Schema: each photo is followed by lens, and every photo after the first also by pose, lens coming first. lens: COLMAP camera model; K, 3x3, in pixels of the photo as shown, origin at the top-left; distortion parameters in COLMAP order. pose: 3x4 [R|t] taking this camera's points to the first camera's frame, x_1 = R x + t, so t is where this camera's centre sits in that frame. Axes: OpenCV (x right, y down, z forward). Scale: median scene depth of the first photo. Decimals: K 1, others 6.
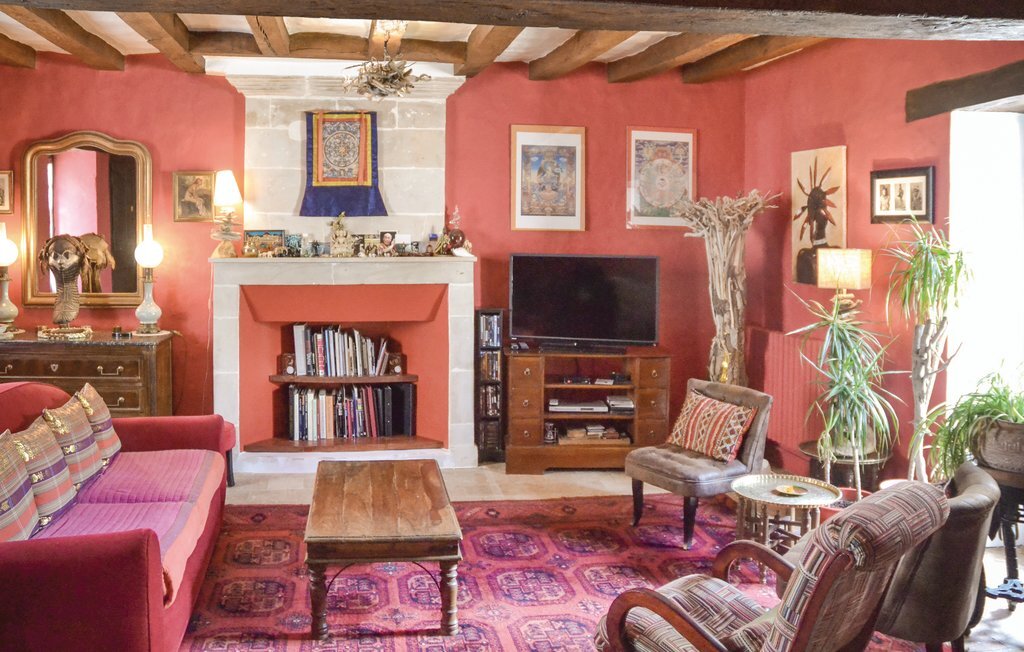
lens RADIAL K [[698.8, 0, 512.0], [0, 698.8, 326.0], [0, 0, 1]] dist [-0.131513, 0.081600]
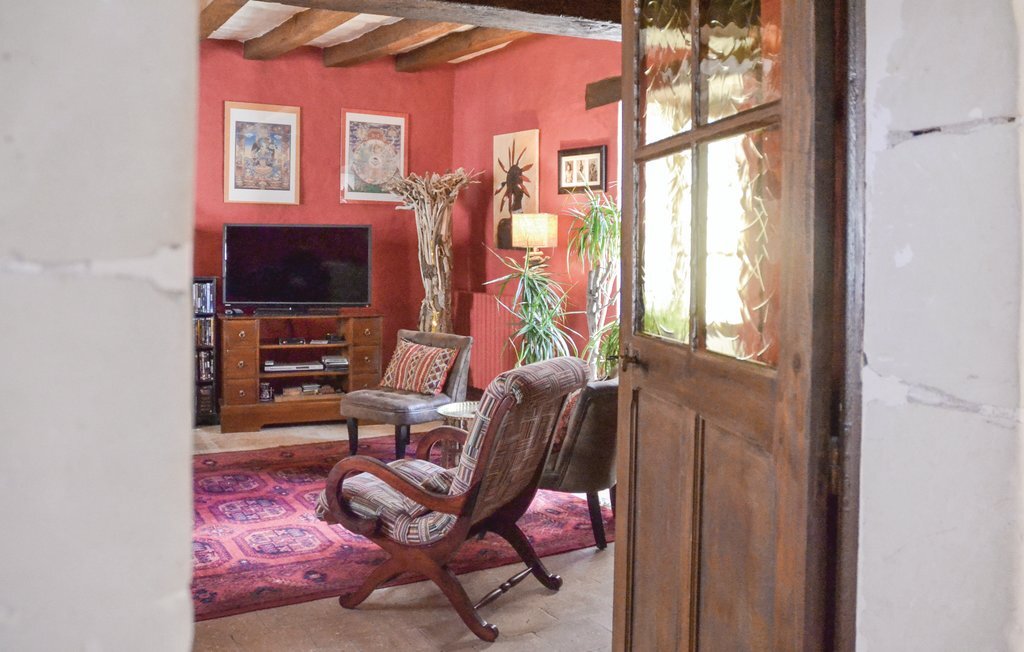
lens RADIAL K [[966.5, 0, 512.0], [0, 966.5, 326.0], [0, 0, 1]] dist [-0.127618, 0.018001]
pose [[0.945922, 0.007983, 0.324296, -0.059912], [0.031426, 0.992740, -0.116102, 0.236212], [-0.322869, 0.120015, 0.938804, -0.433978]]
